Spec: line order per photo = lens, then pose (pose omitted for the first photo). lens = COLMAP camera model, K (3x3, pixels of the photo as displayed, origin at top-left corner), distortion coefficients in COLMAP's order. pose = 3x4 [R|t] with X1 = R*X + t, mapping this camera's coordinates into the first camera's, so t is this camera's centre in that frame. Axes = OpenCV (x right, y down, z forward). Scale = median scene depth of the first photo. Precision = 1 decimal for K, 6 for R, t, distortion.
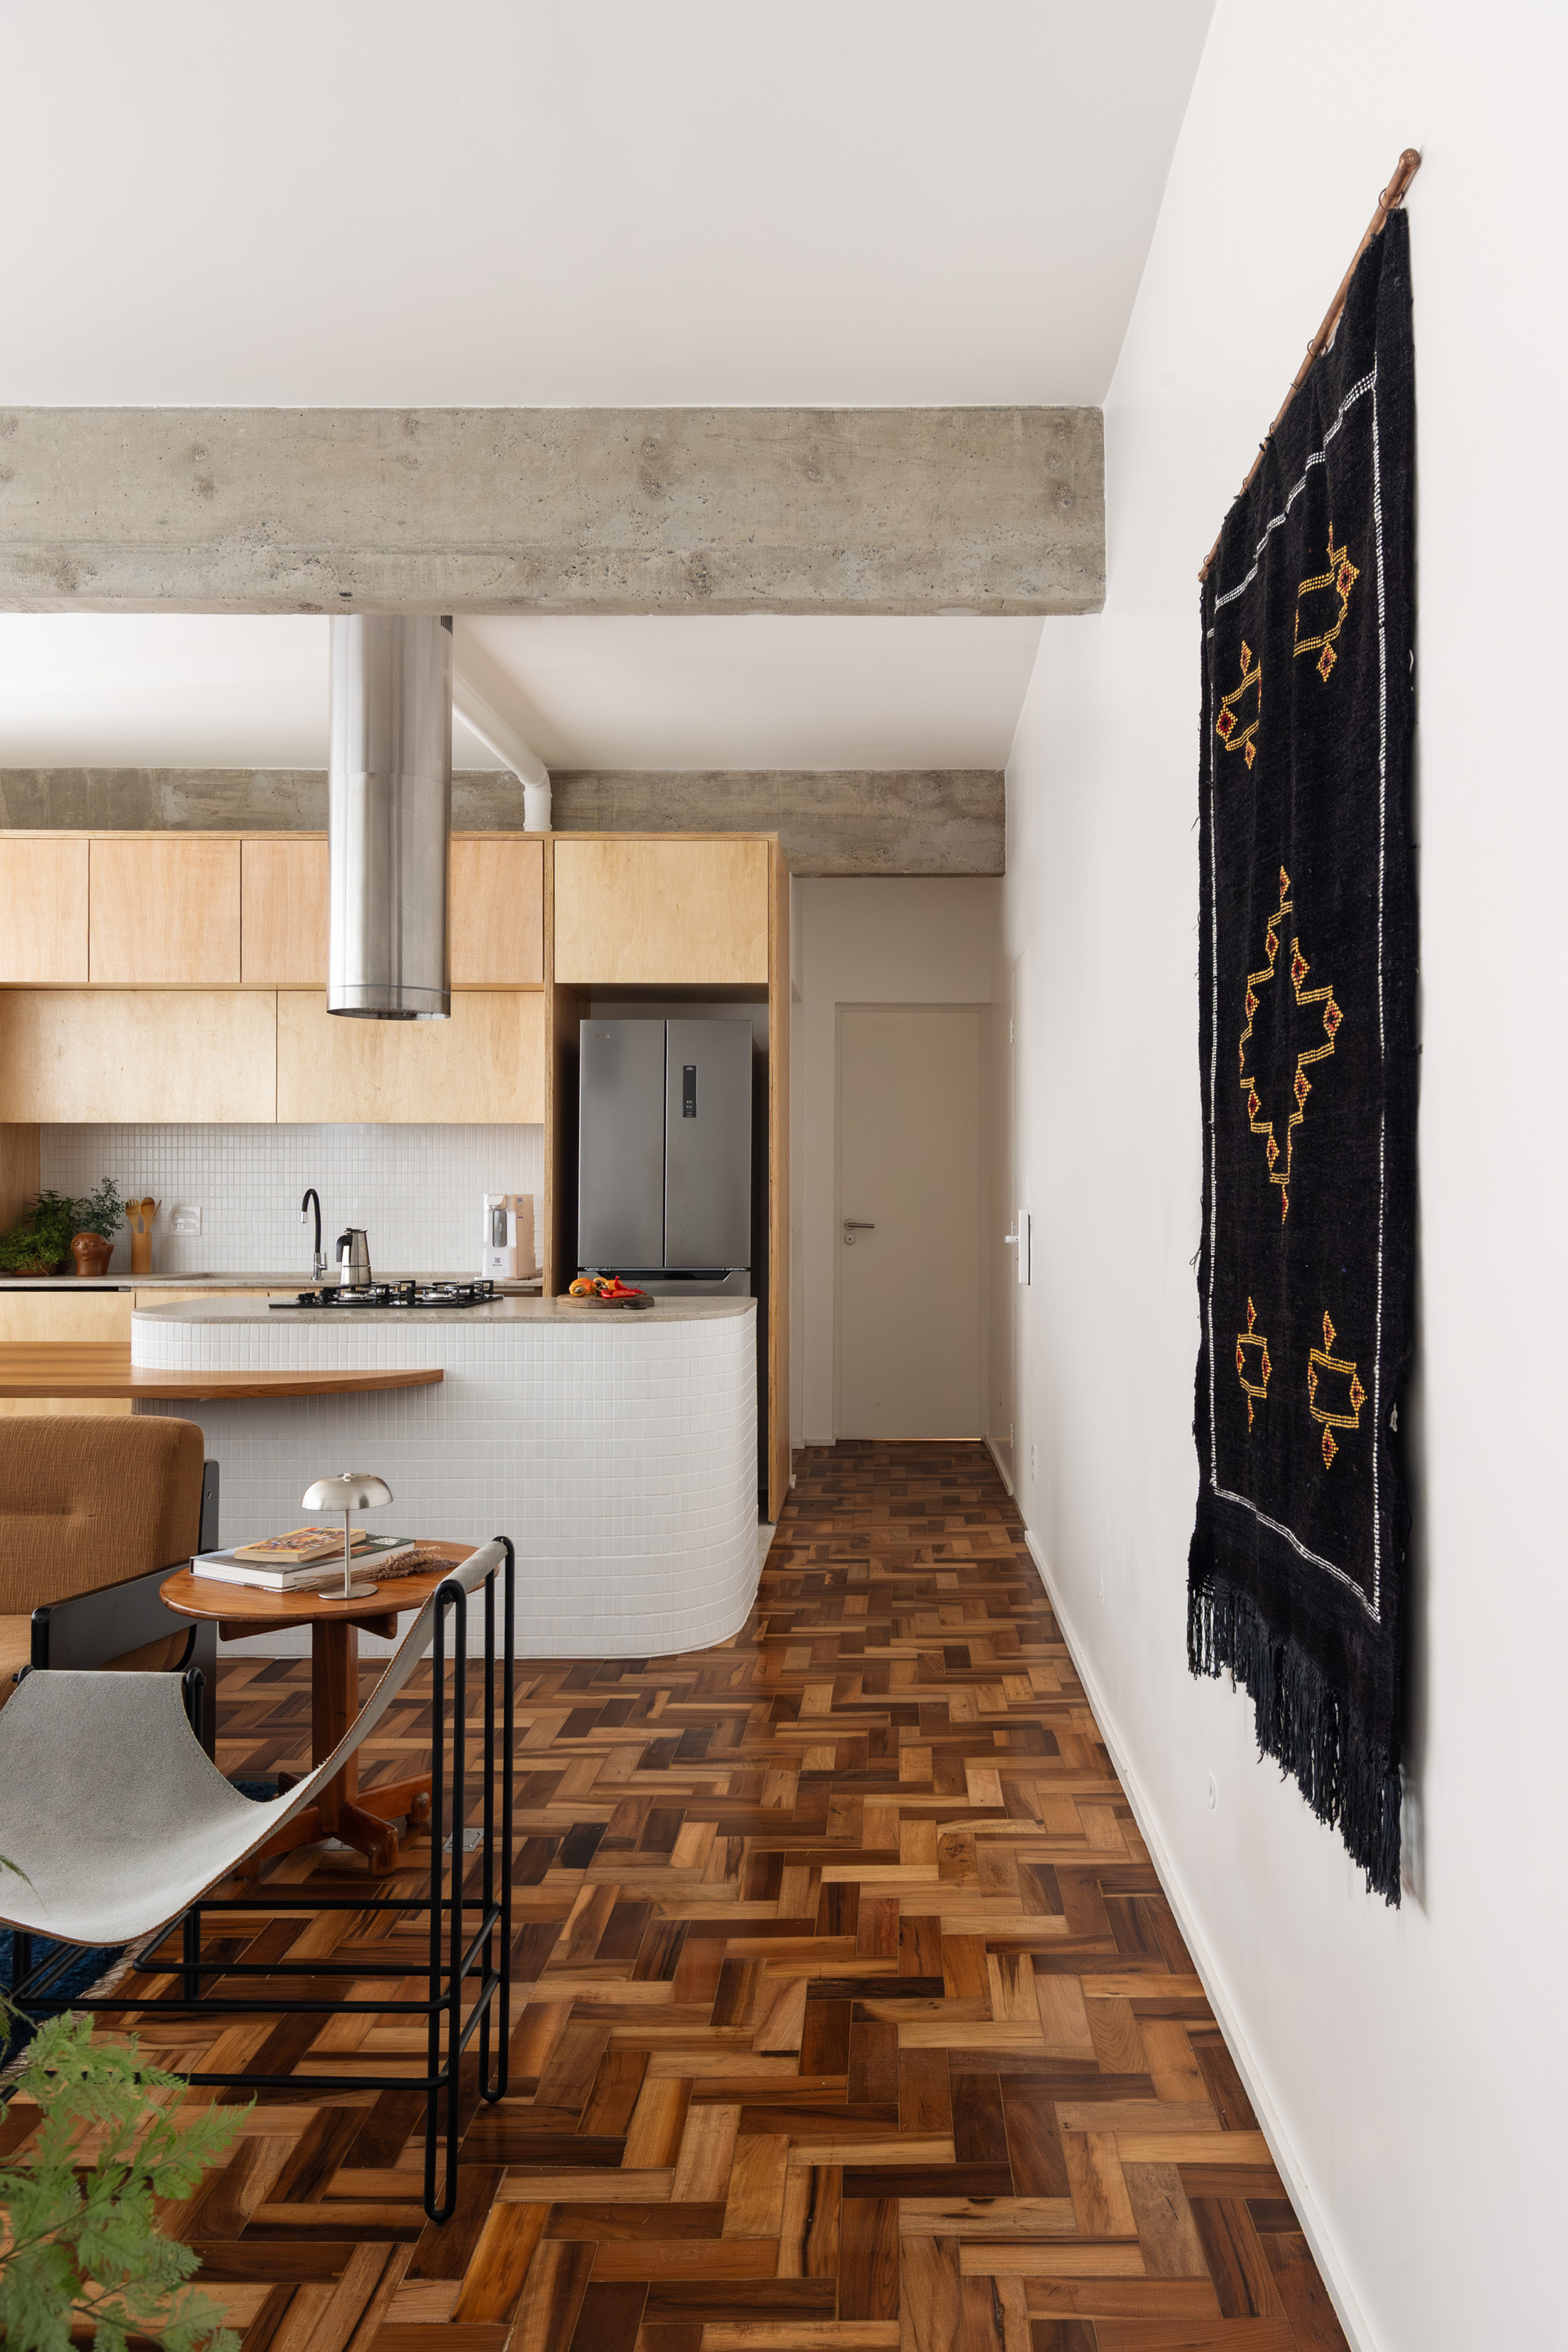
lens RADIAL K [[1589.7, 0, 853.0], [0, 1589.7, 1186.9], [0, 0, 1]] dist [0.023702, -0.001419]
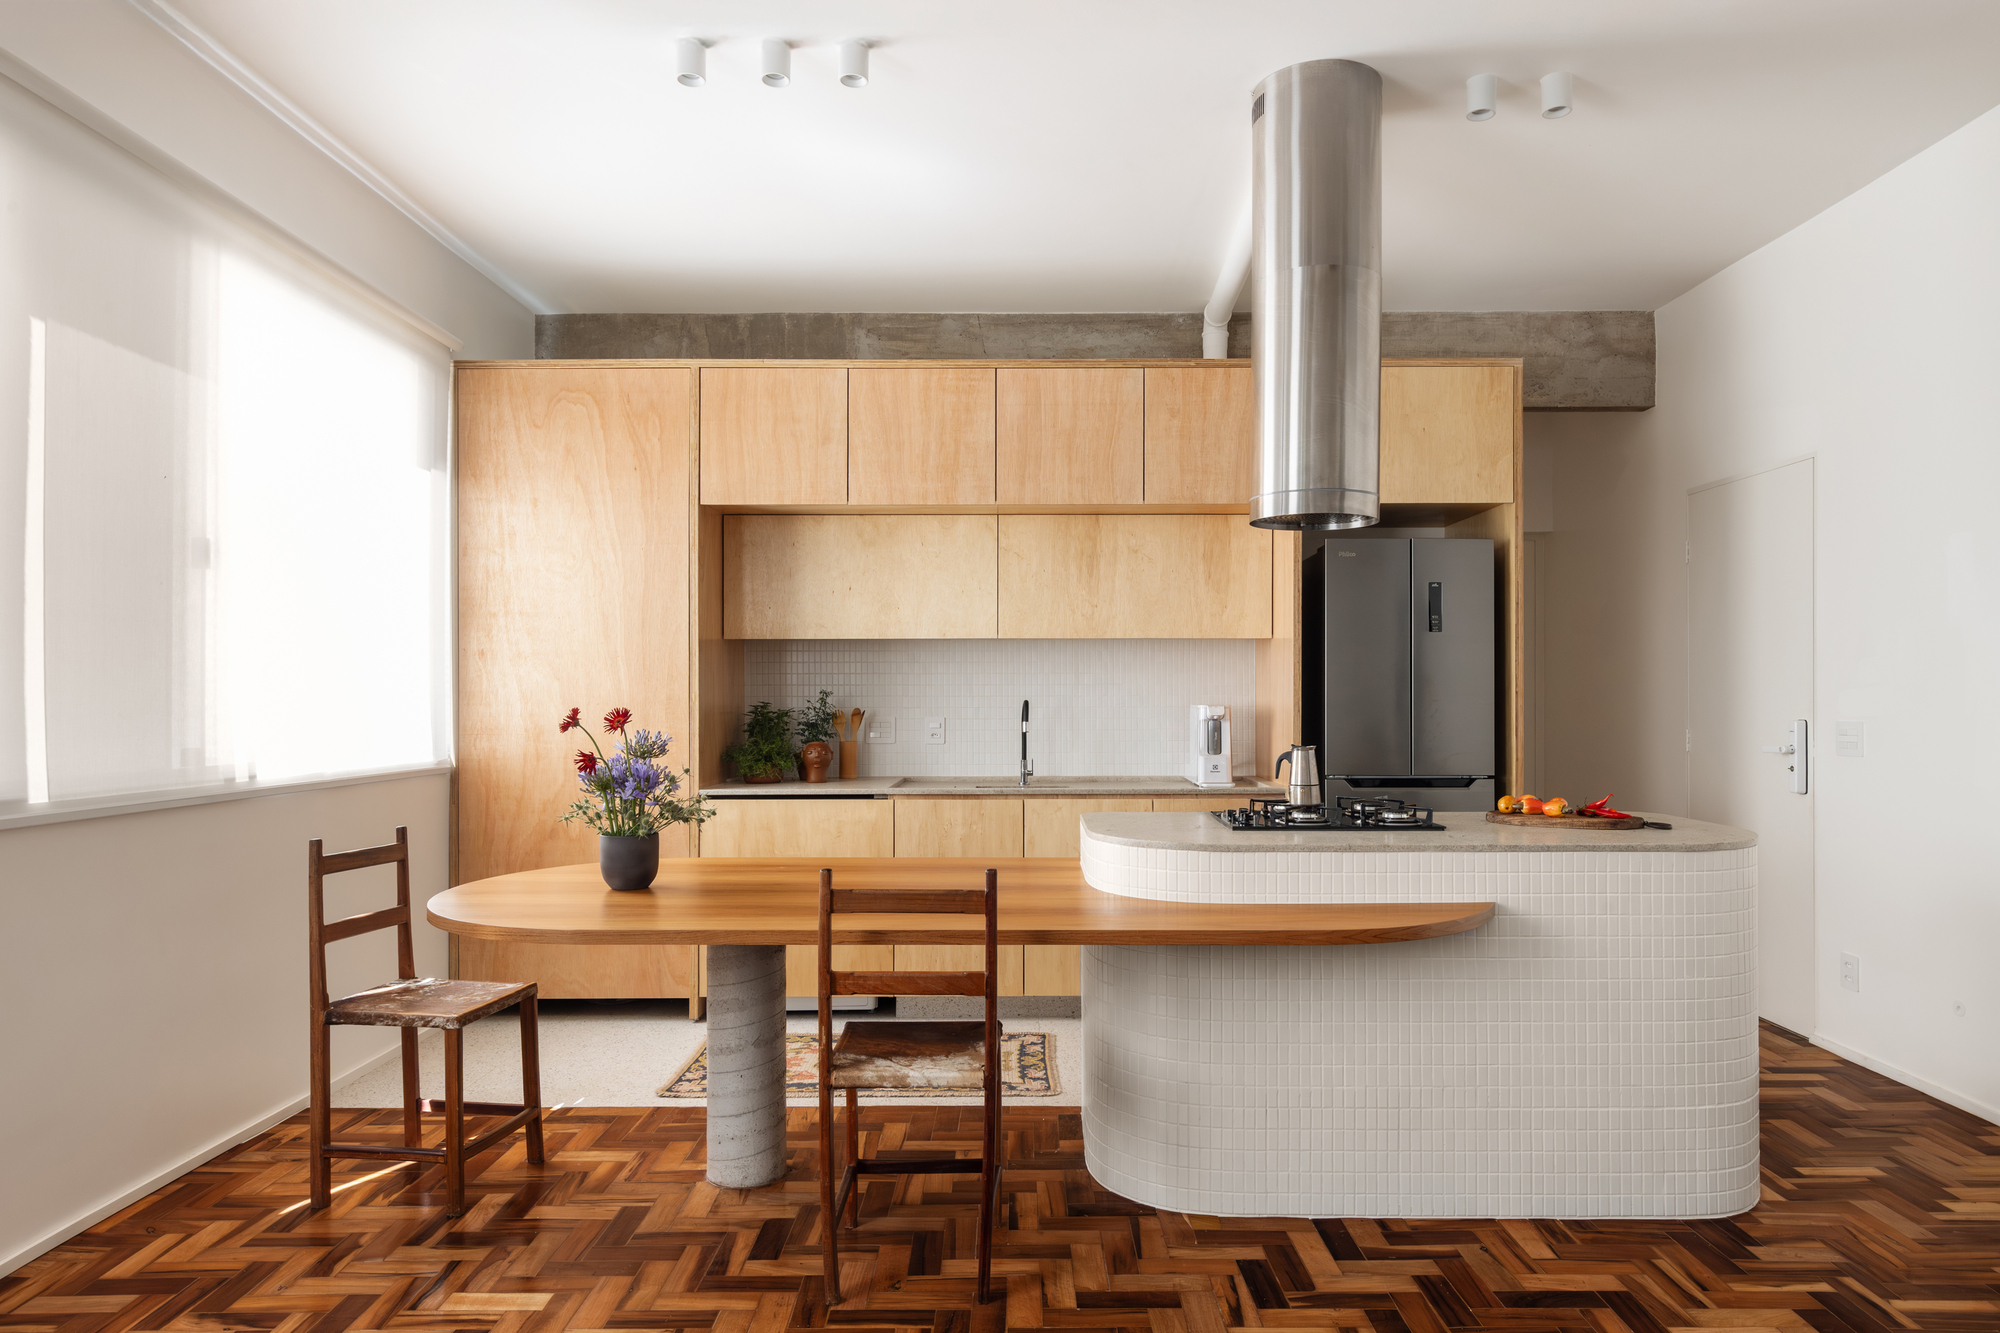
lens RADIAL K [[1159.3, 0, 1025.3], [0, 1159.3, 697.2], [0, 0, 1]] dist [-0.001008, 0.000770]
pose [[0.999932, -0.002246, 0.011404, -0.355458], [0.002192, 0.999986, 0.004779, -0.004625], [-0.011415, -0.004753, 0.999924, 0.226359]]
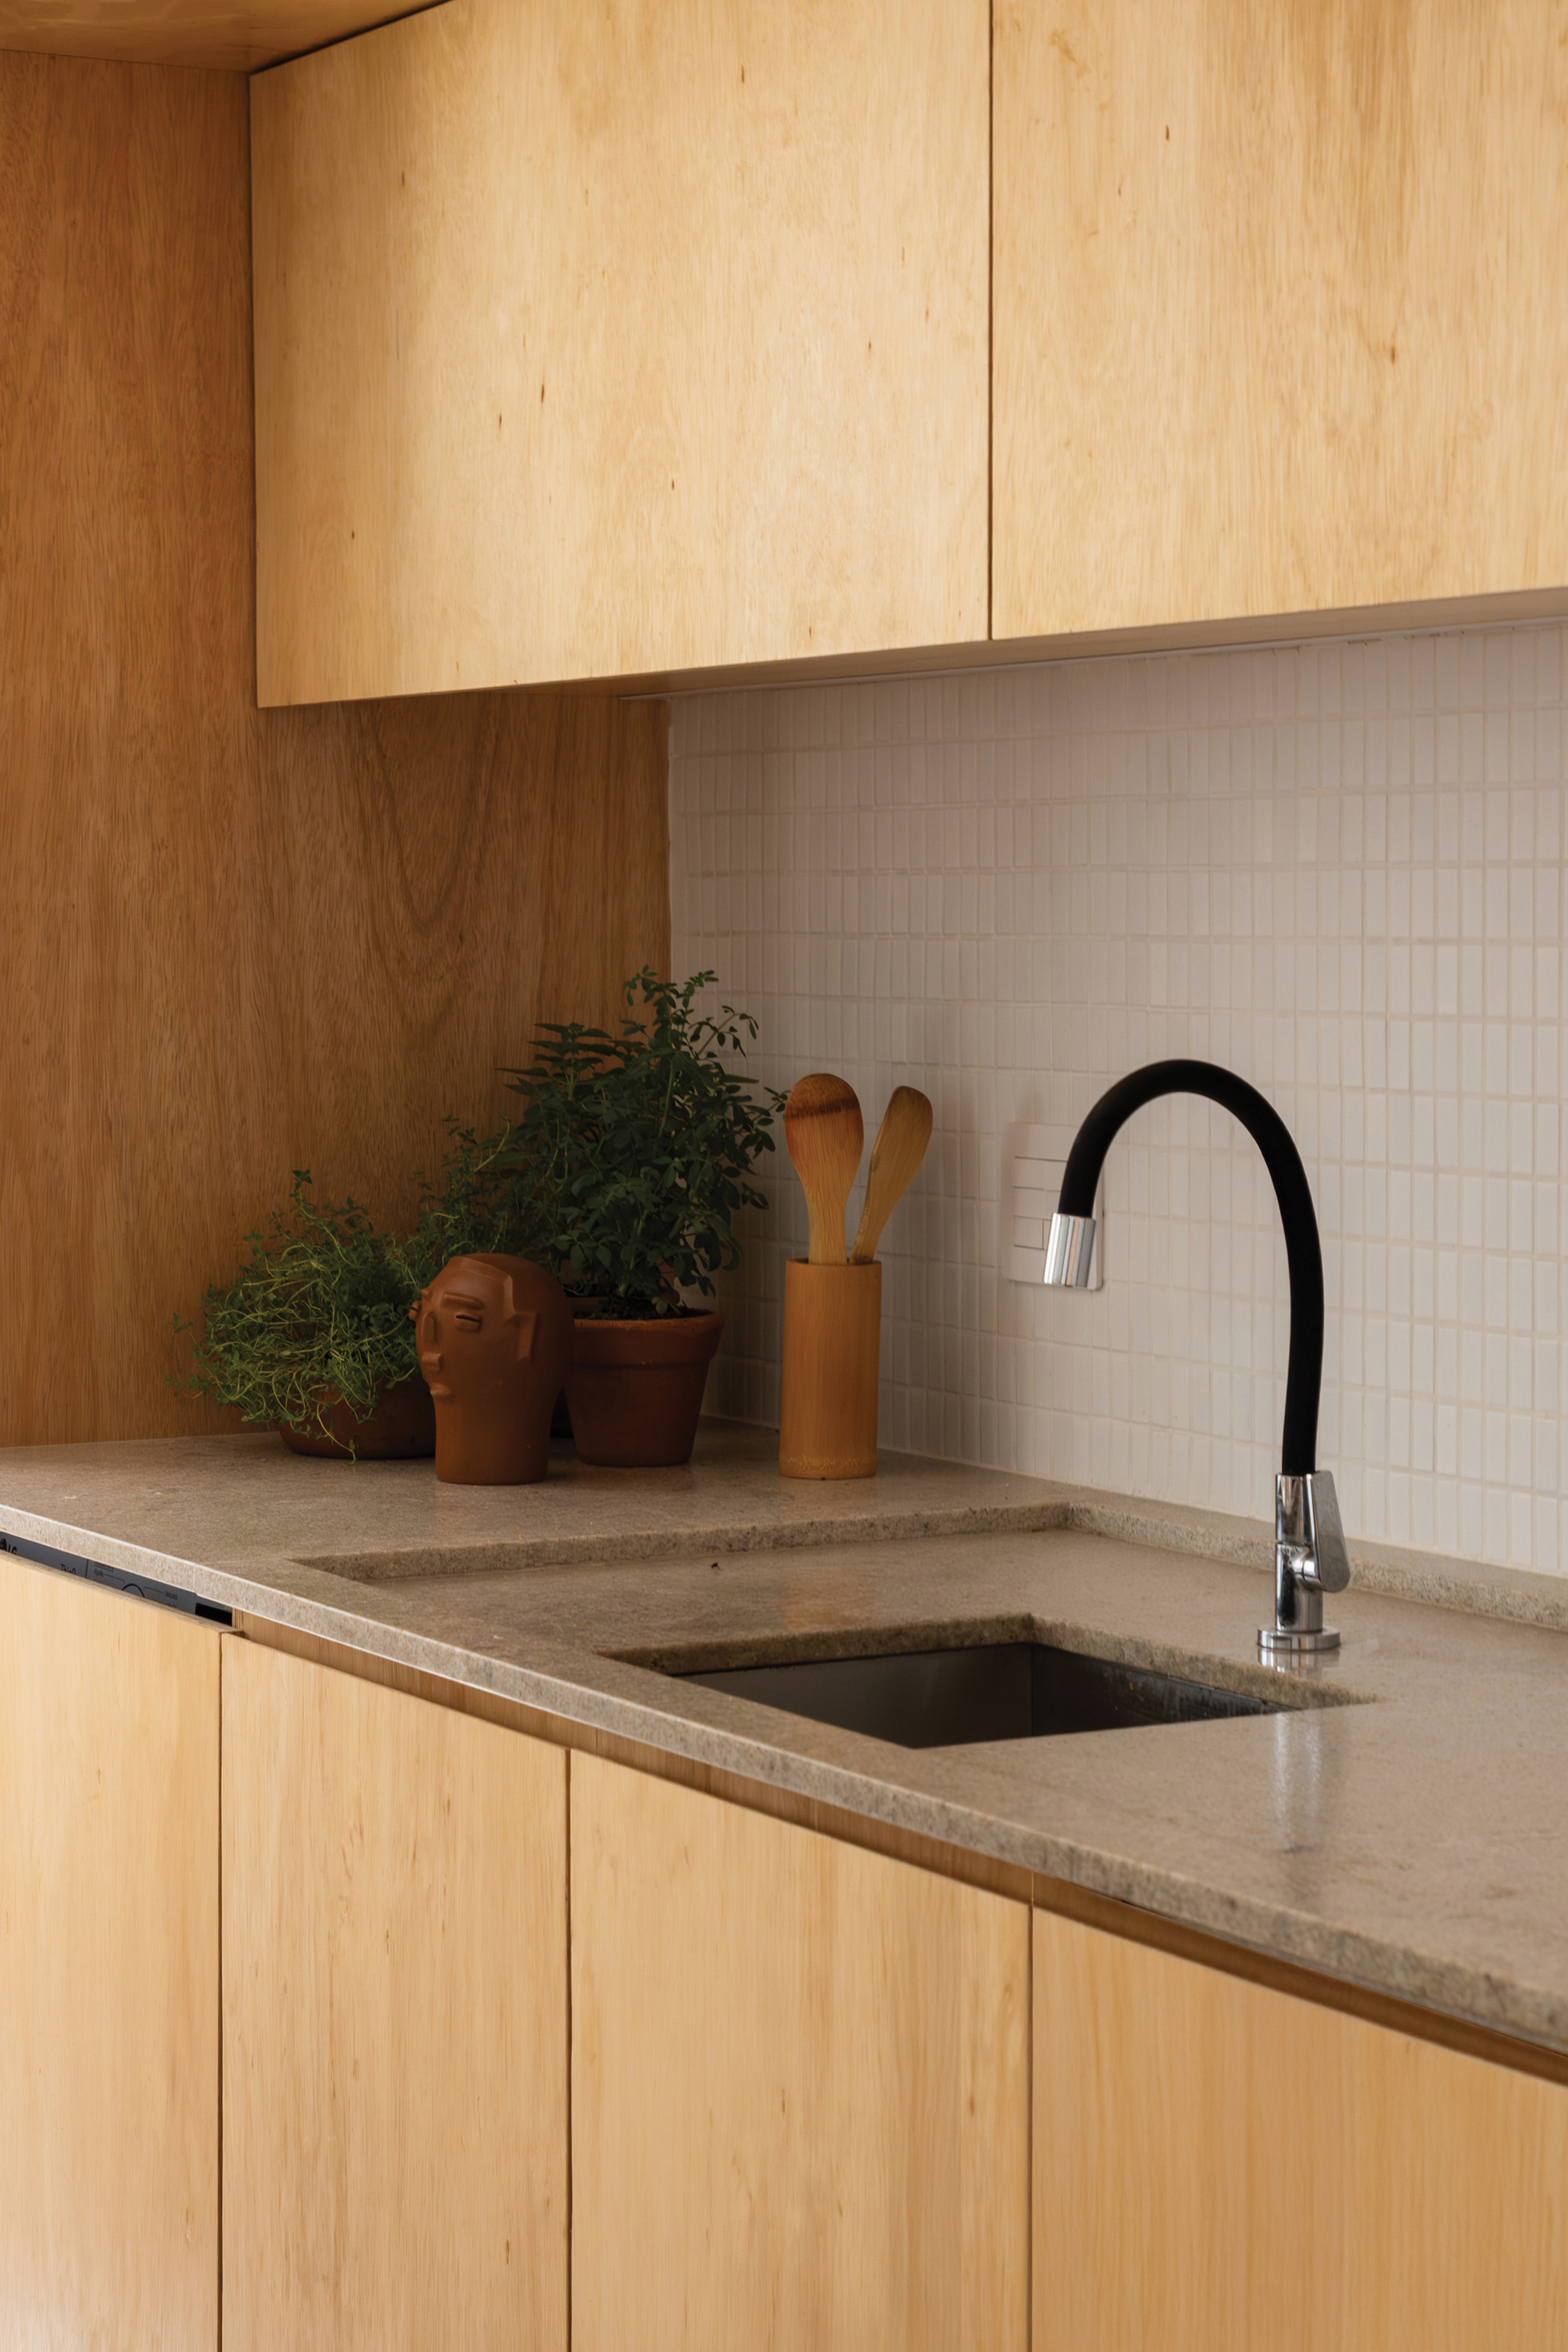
lens RADIAL K [[4579.6, 0, 781.2], [0, 4579.6, 1117.9], [0, 0, 1]] dist [0.021387, -0.068588]
pose [[0.505558, 0.039124, -0.861905, 0.020057], [0.008398, 0.998701, 0.050259, -0.016160], [0.862752, -0.032648, 0.504572, 0.756503]]
